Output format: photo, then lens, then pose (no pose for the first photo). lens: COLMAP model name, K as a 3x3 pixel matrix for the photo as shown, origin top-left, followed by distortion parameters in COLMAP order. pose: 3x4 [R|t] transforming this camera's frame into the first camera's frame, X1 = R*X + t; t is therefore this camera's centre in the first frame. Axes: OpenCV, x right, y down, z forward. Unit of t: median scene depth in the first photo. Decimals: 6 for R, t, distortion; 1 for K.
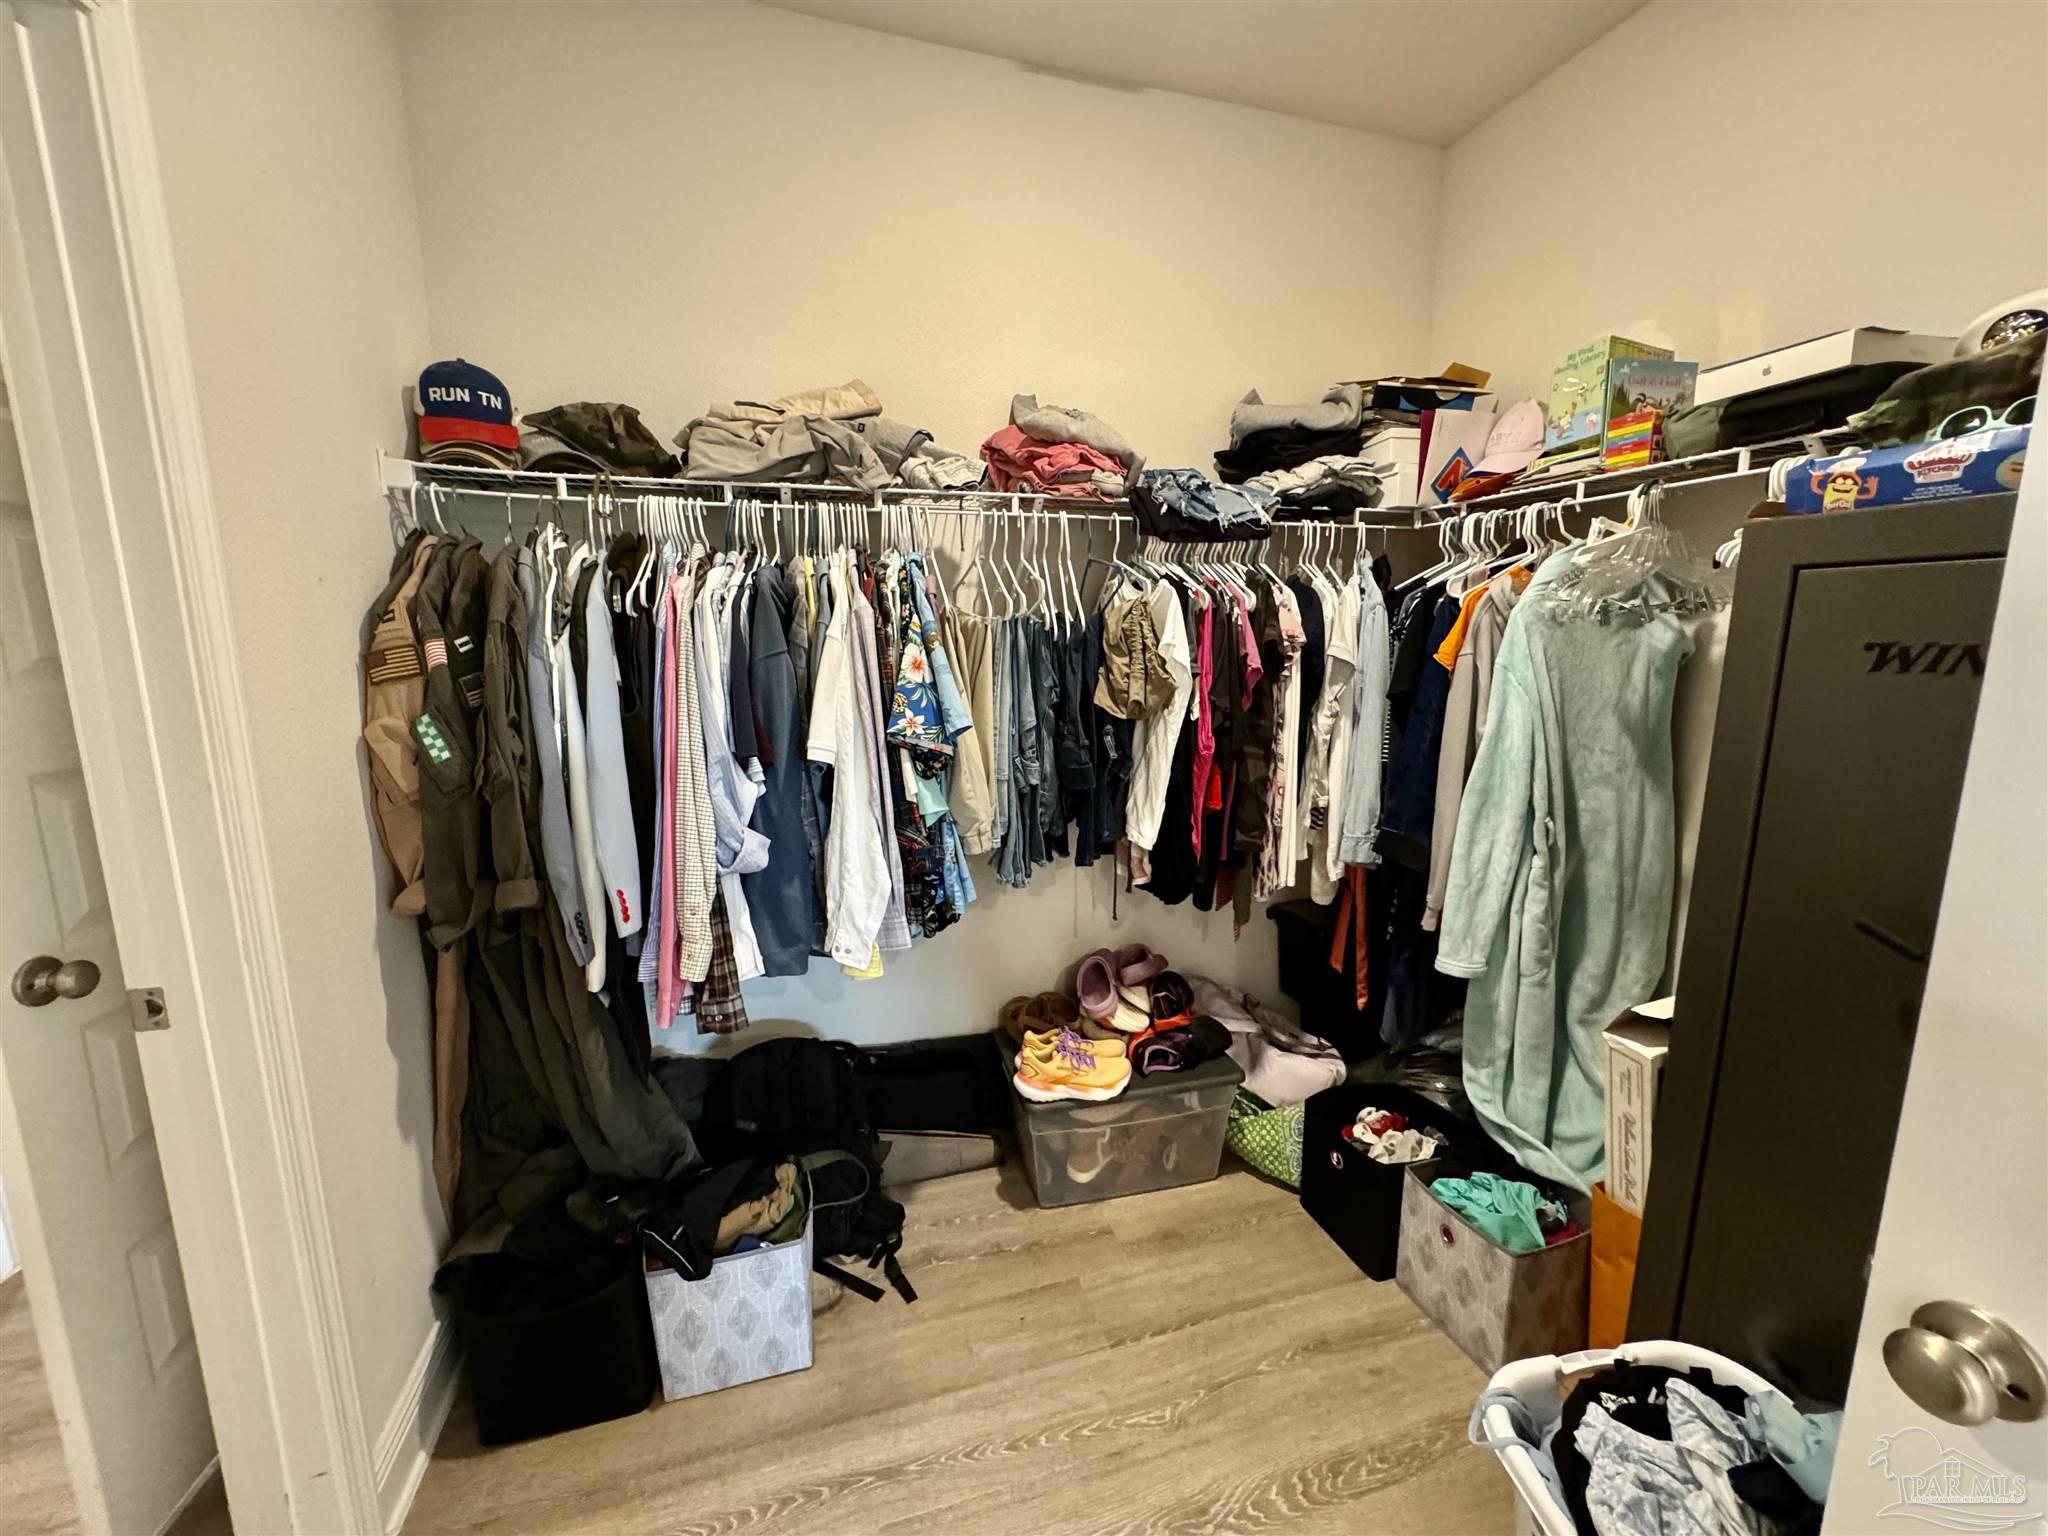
lens RADIAL K [[813.9, 0, 1024.5], [0, 813.9, 771.4], [0, 0, 1]] dist [-0.001419, 0.000103]
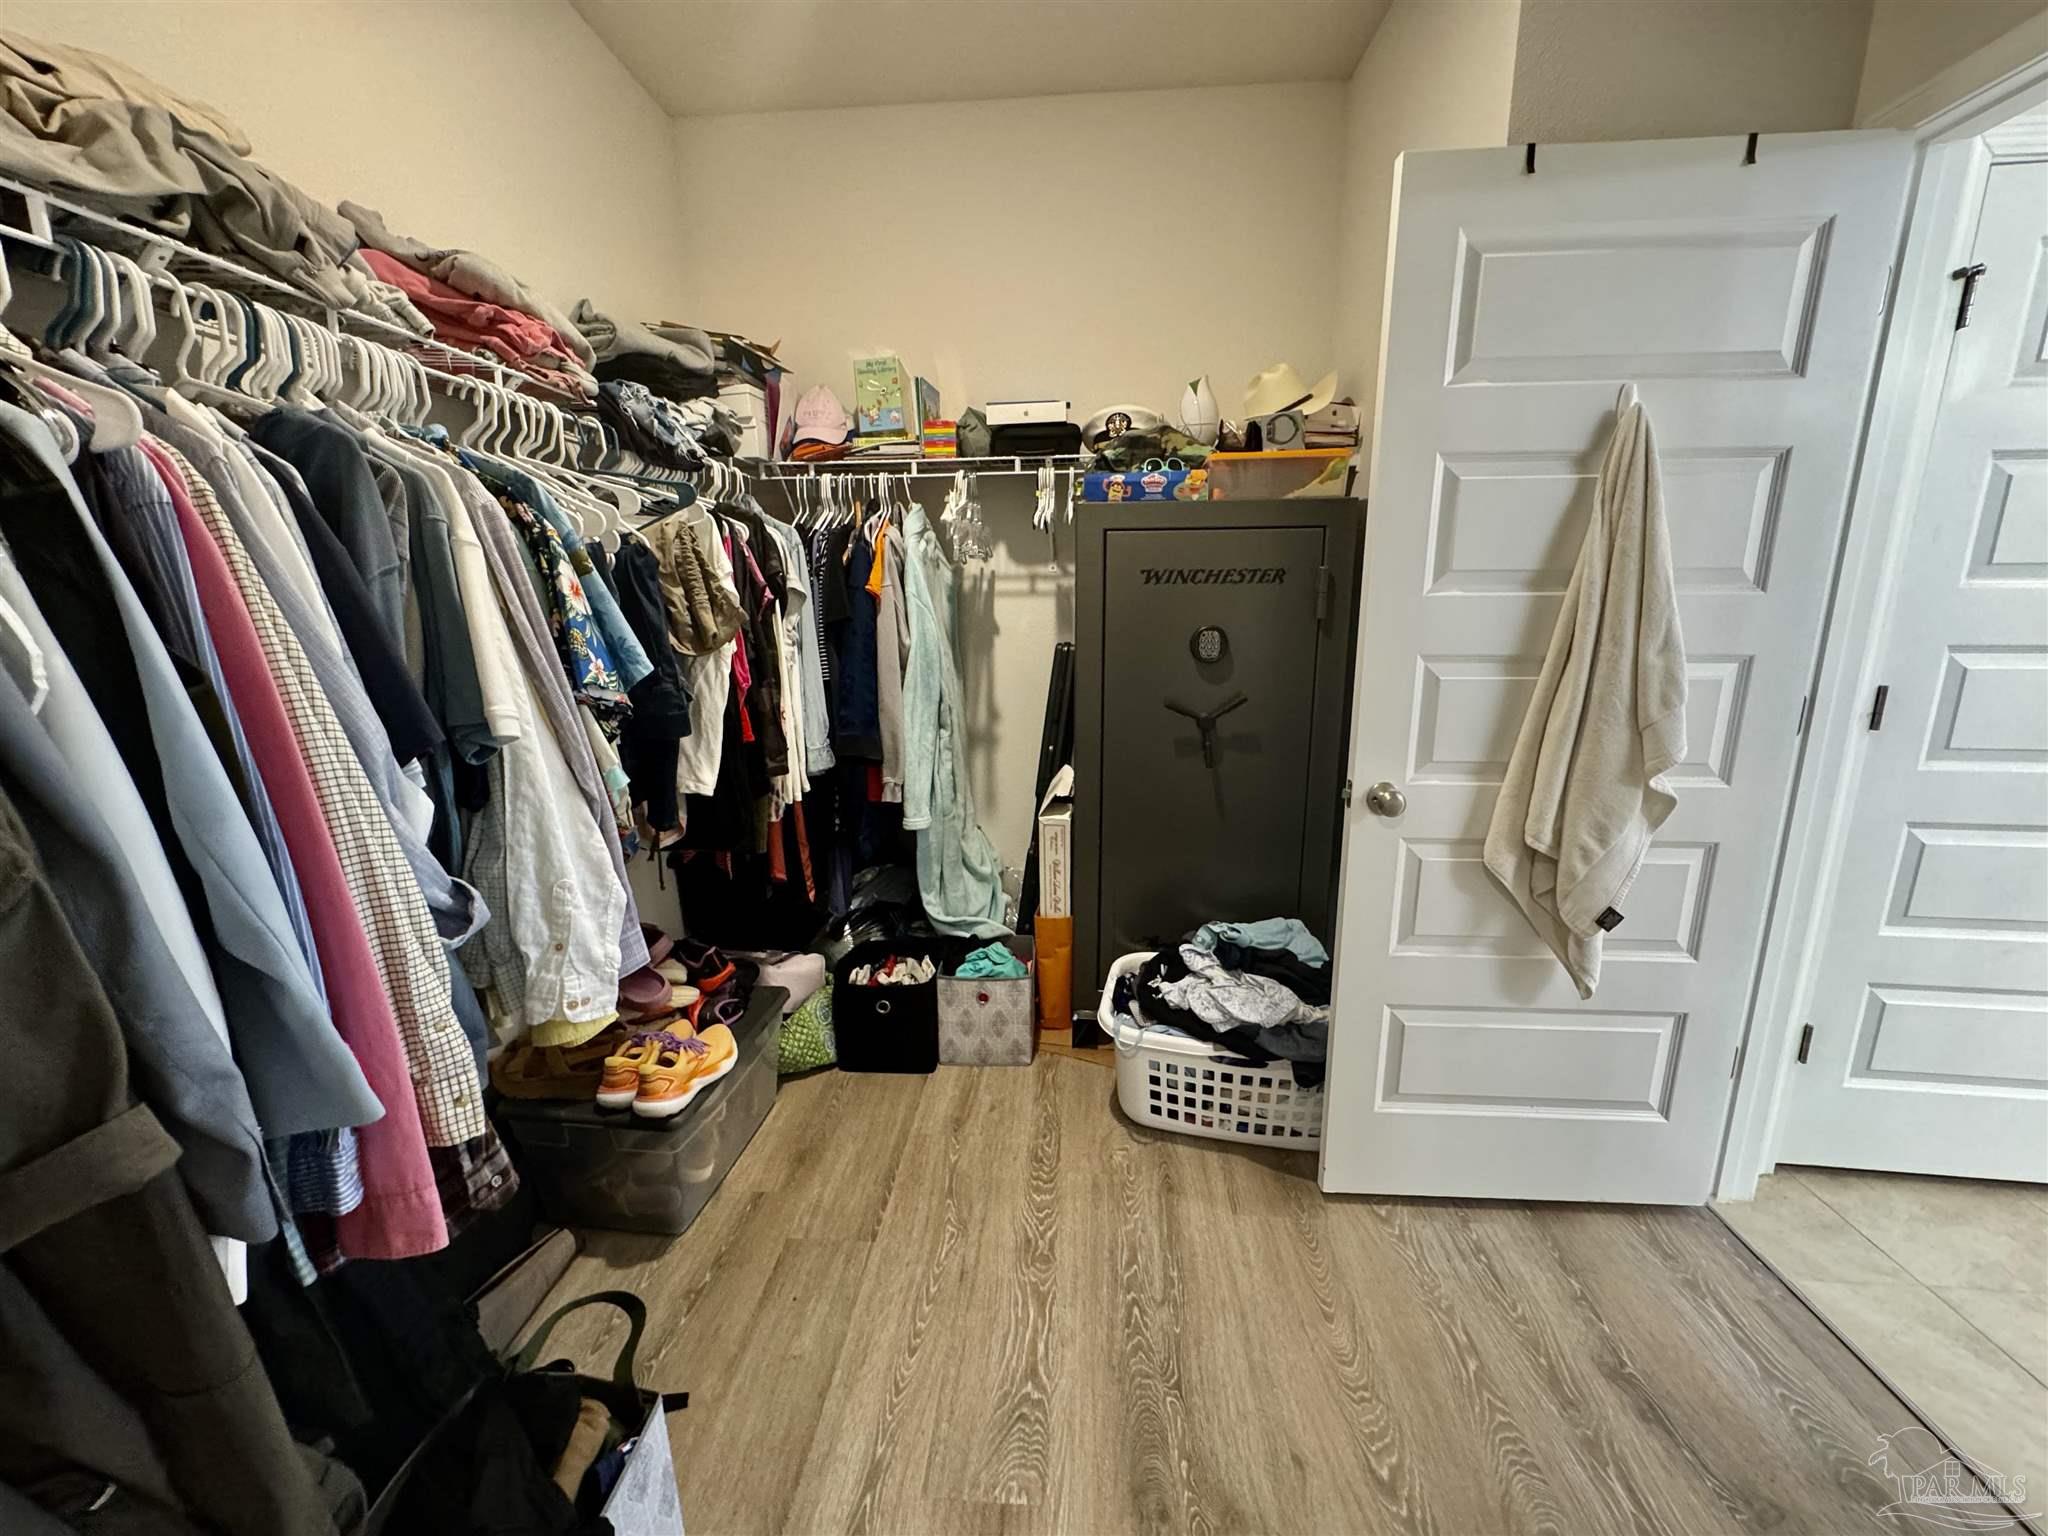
lens RADIAL K [[813.9, 0, 1021.5], [0, 813.9, 772.5], [0, 0, 1]] dist [-0.001419, 0.000103]
pose [[0.357145, -0.202261, 0.911887, -0.617654], [0.167842, 0.974279, 0.150364, -0.012514], [-0.918845, 0.099351, 0.381907, 0.332521]]
